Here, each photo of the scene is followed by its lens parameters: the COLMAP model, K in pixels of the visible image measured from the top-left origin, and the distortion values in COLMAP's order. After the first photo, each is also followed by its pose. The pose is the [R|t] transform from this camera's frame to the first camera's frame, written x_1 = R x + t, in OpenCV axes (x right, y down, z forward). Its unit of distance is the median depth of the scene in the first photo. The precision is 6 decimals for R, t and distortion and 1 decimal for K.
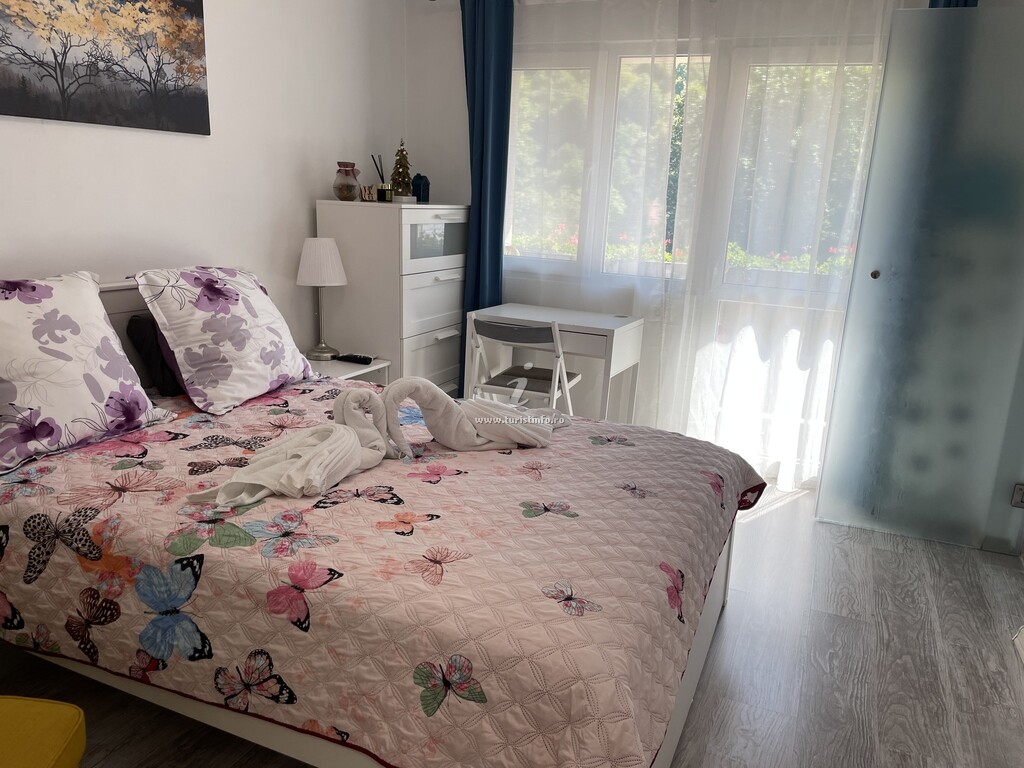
lens RADIAL K [[773.8, 0, 510.8], [0, 773.8, 386.6], [0, 0, 1]] dist [0.067954, -0.091339]
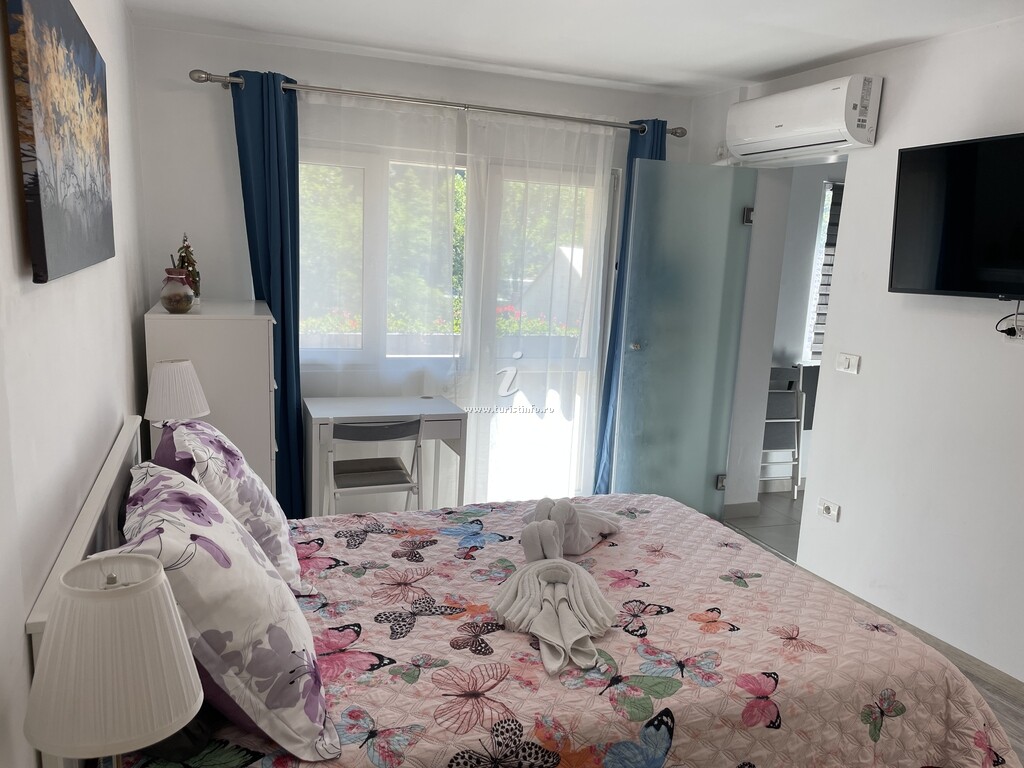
lens RADIAL K [[771.9, 0, 502.8], [0, 771.9, 386.9], [0, 0, 1]] dist [0.084591, -0.117460]
pose [[0.727306, -0.135594, 0.672786, -0.918837], [0.156617, 0.987214, 0.029656, -0.218751], [-0.668205, 0.083801, 0.739243, 0.235946]]
